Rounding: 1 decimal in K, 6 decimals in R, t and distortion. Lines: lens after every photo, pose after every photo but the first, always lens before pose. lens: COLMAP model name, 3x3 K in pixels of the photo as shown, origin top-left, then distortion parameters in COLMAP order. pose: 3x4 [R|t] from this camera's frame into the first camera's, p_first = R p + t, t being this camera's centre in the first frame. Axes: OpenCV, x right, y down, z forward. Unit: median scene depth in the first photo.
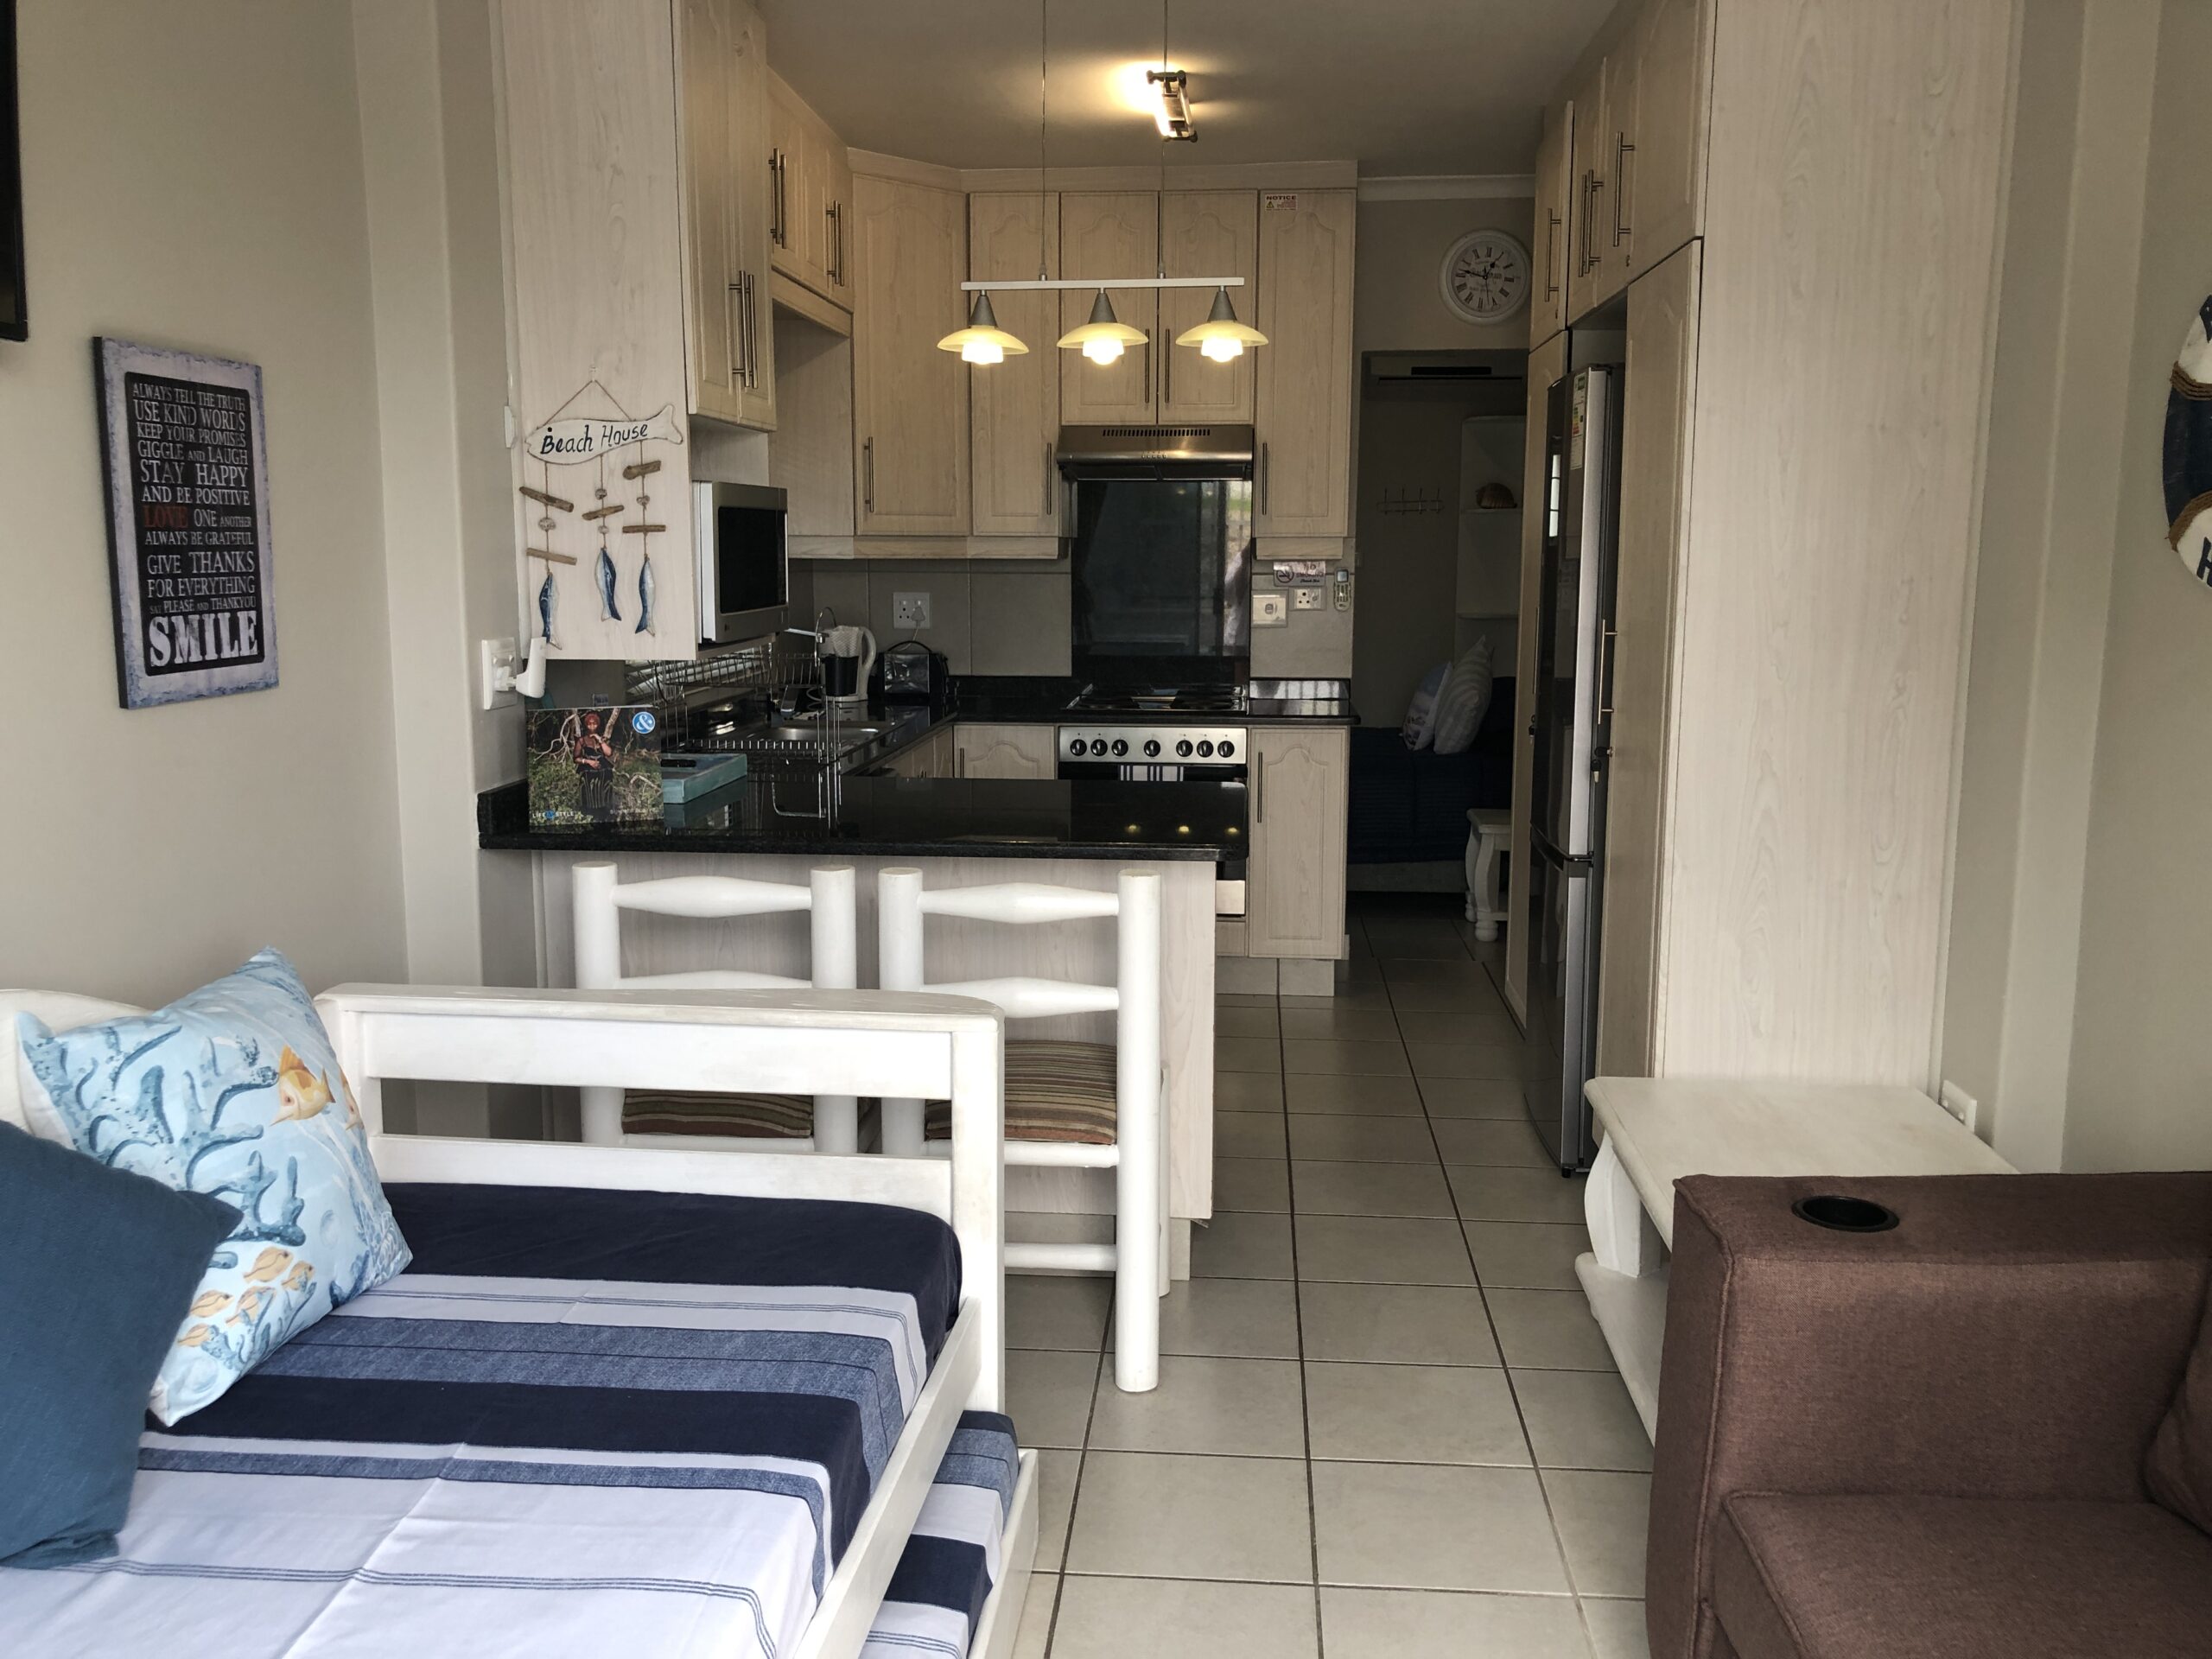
lens RADIAL K [[1823.7, 0, 1097.1], [0, 1823.7, 828.2], [0, 0, 1]] dist [0.041203, -0.059098]
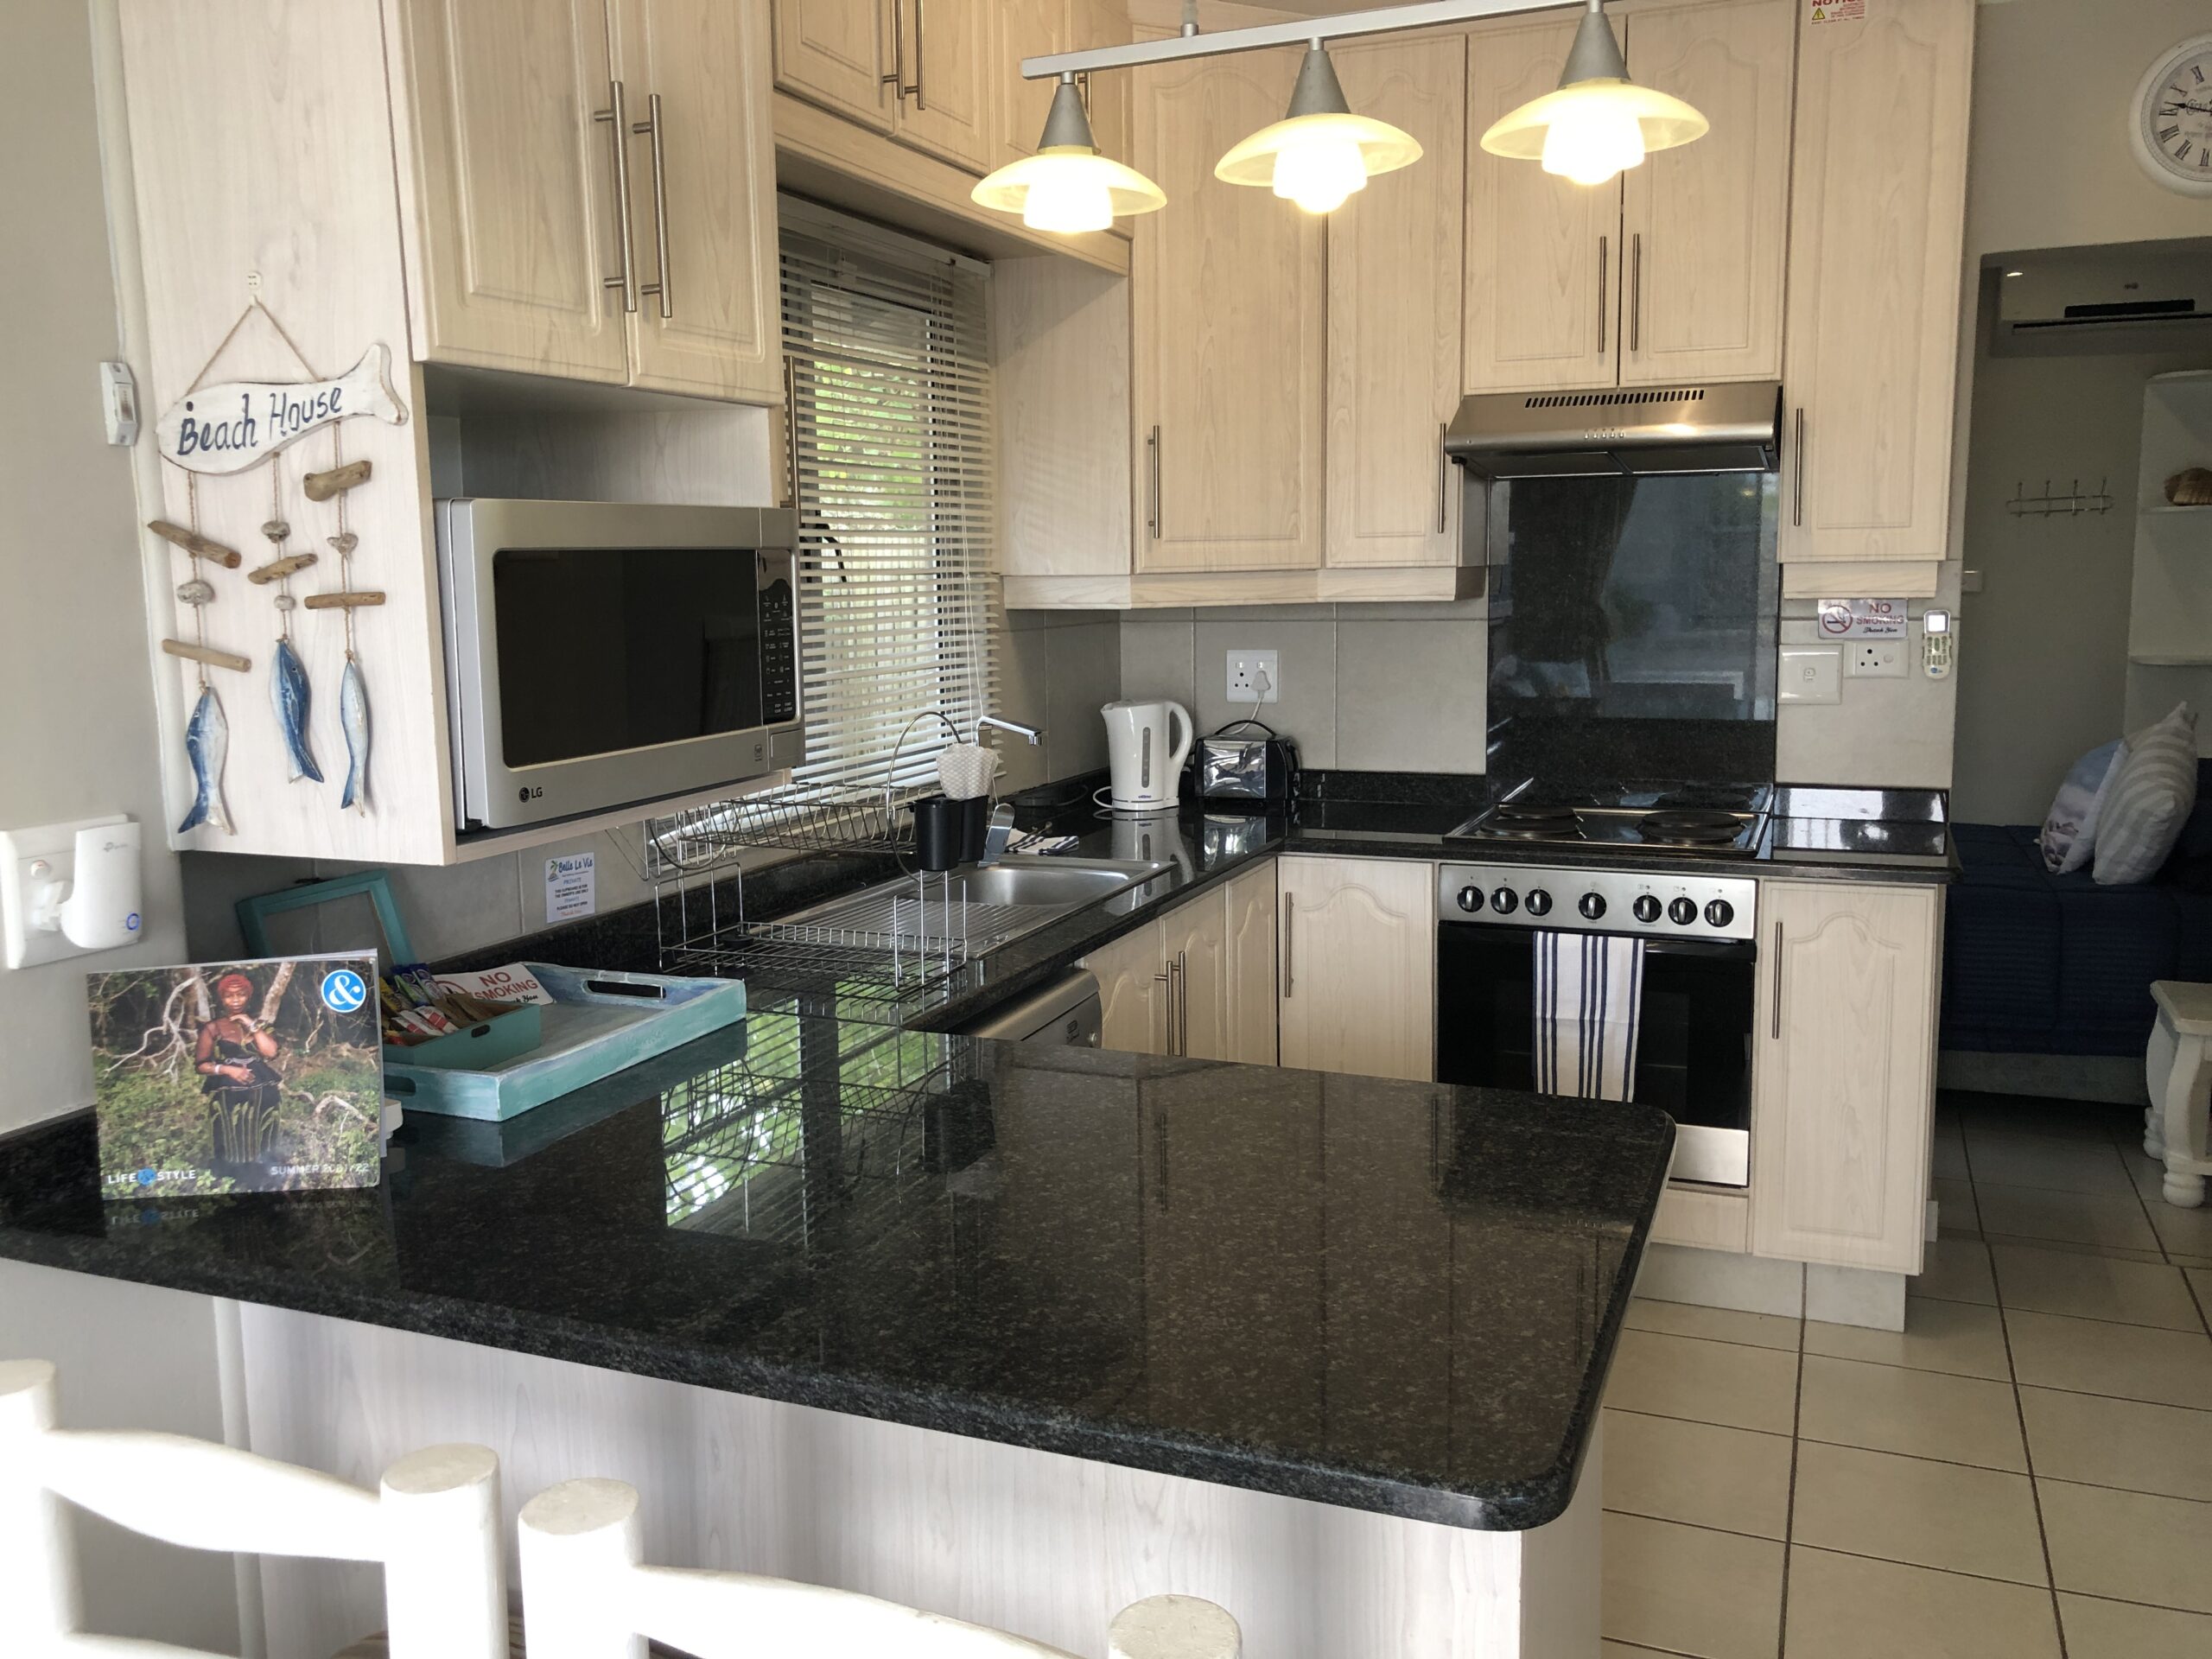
lens RADIAL K [[1823.7, 0, 1093.2], [0, 1823.7, 810.8], [0, 0, 1]] dist [0.041203, -0.059098]
pose [[0.952876, 0.025023, -0.302327, 0.056716], [-0.029749, 0.999497, -0.011034, -0.065294], [0.301899, 0.019508, 0.953140, 0.359513]]
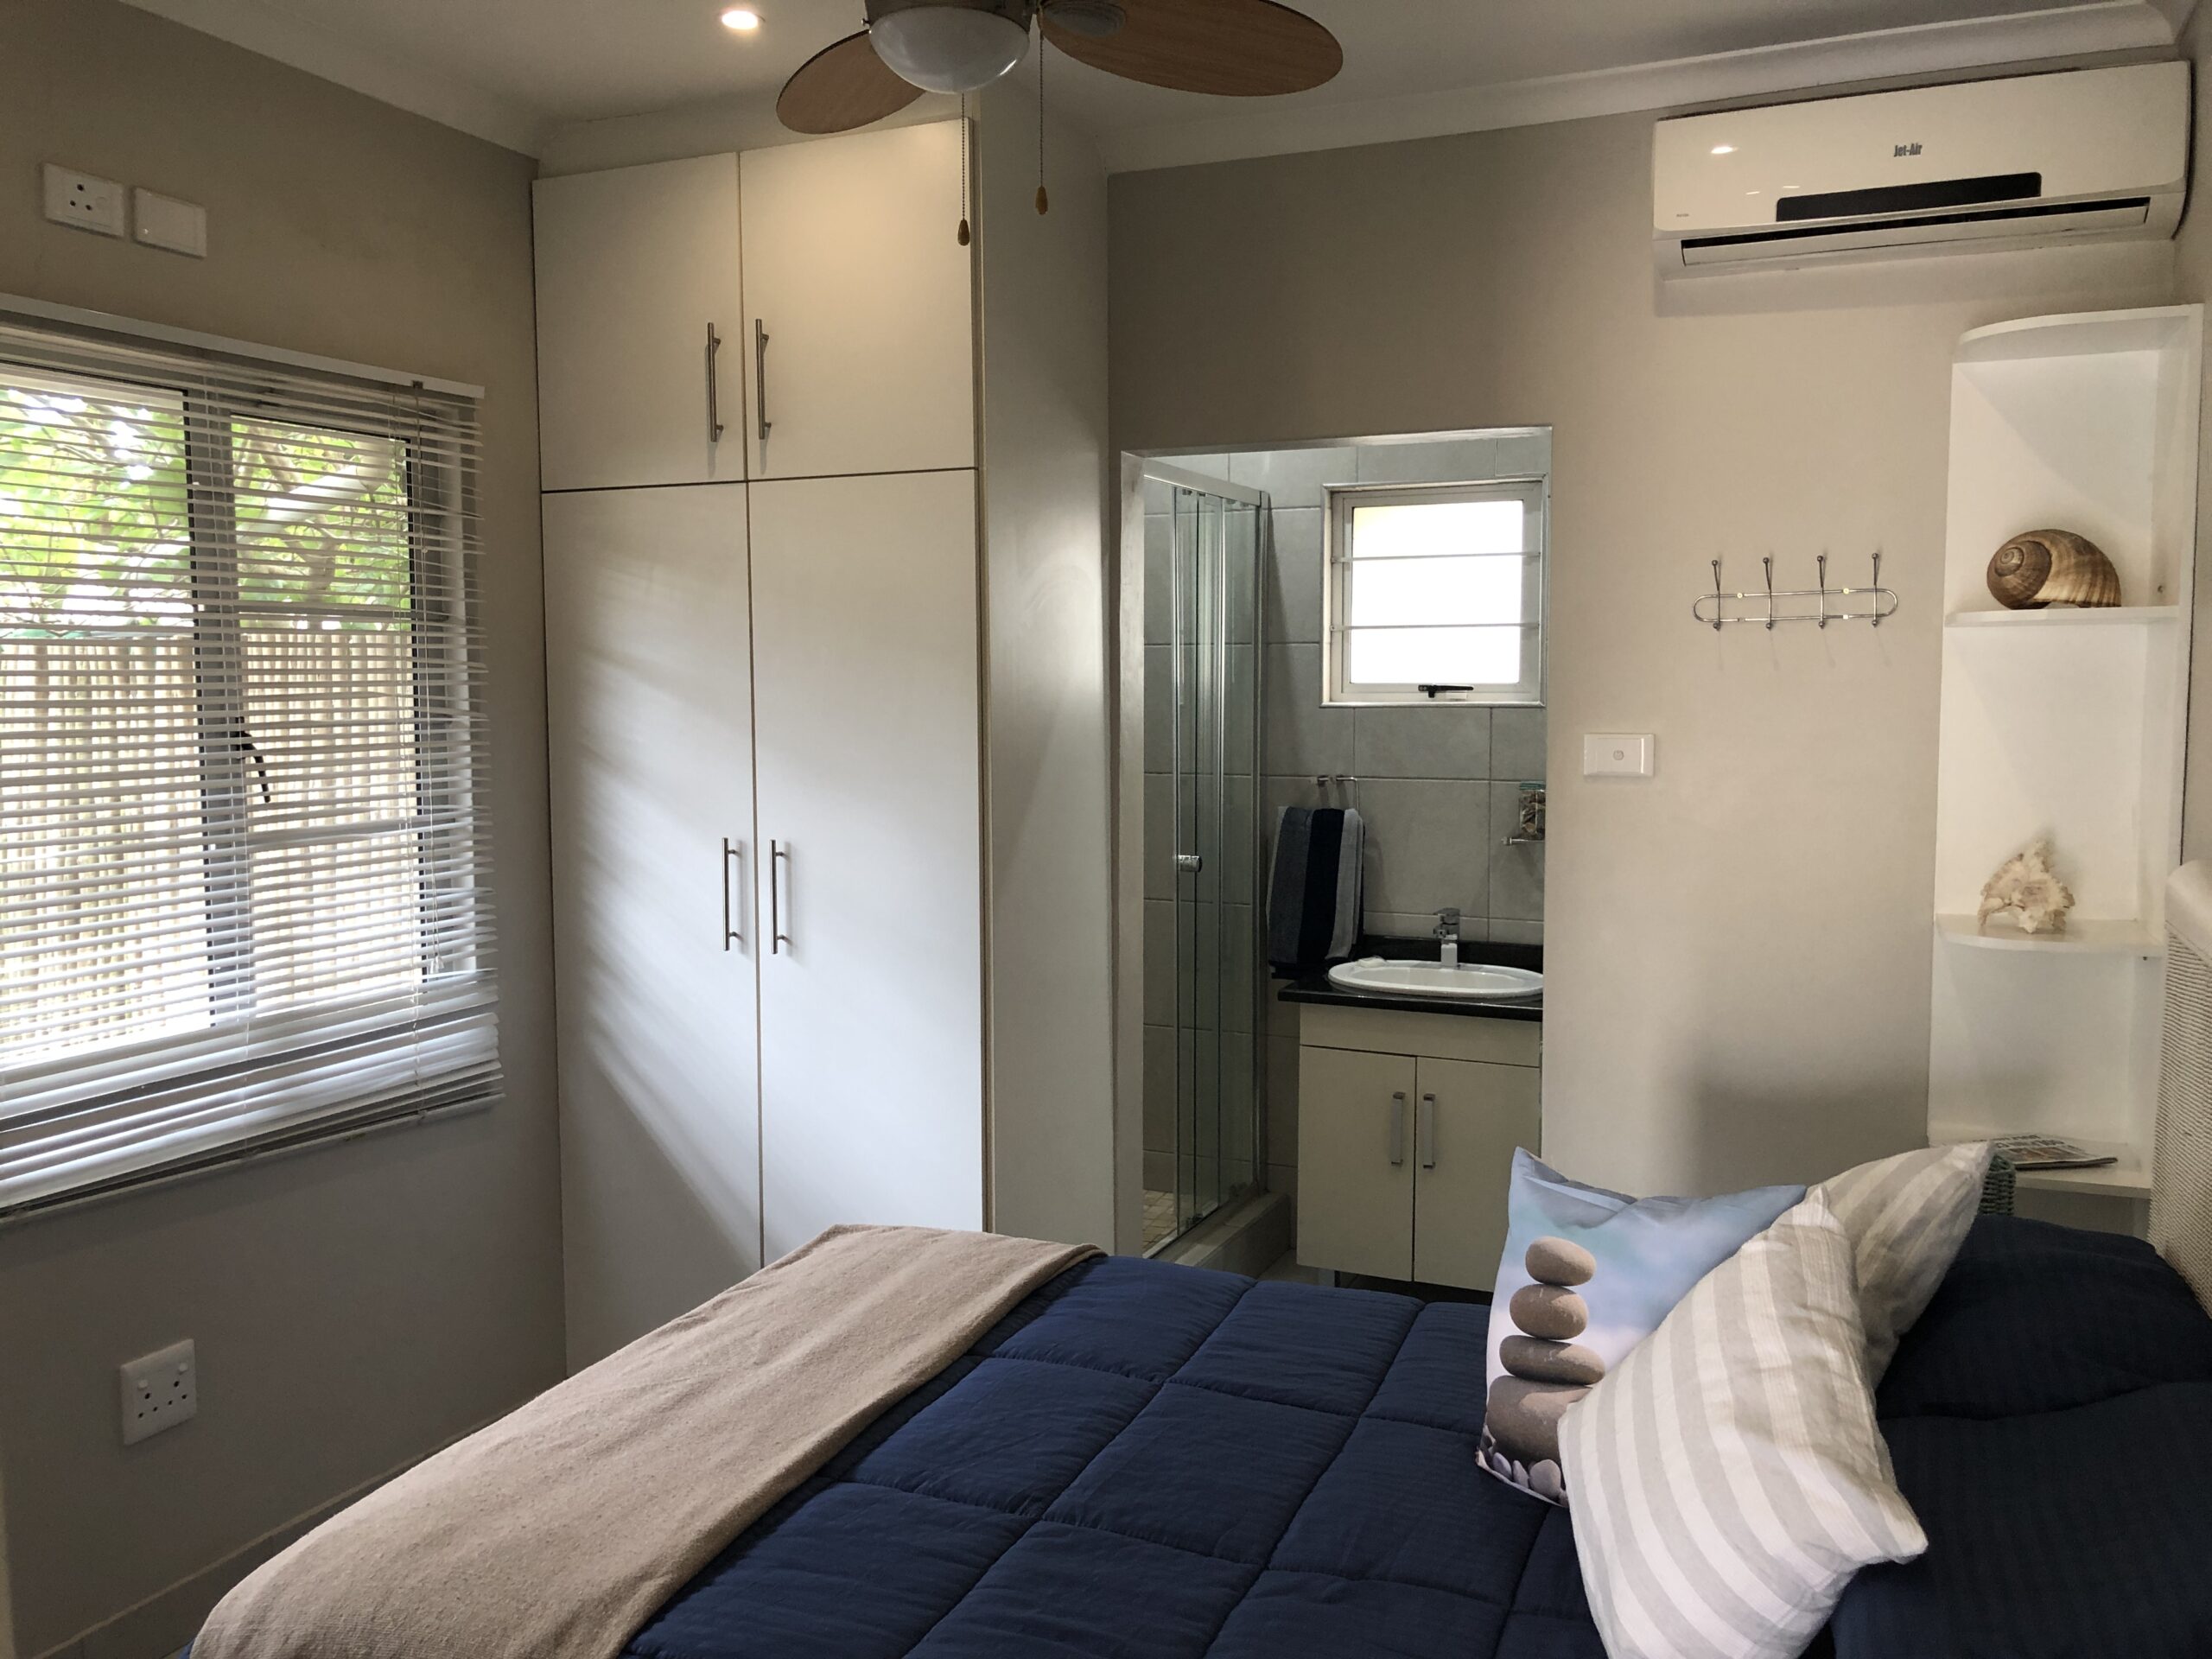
lens RADIAL K [[1823.7, 0, 1091.3], [0, 1823.7, 820.0], [0, 0, 1]] dist [0.041203, -0.059098]
pose [[0.944522, 0.023962, -0.327574, 0.267110], [-0.042325, 0.997899, -0.049044, -0.187231], [0.325710, 0.060188, 0.943552, 1.043685]]
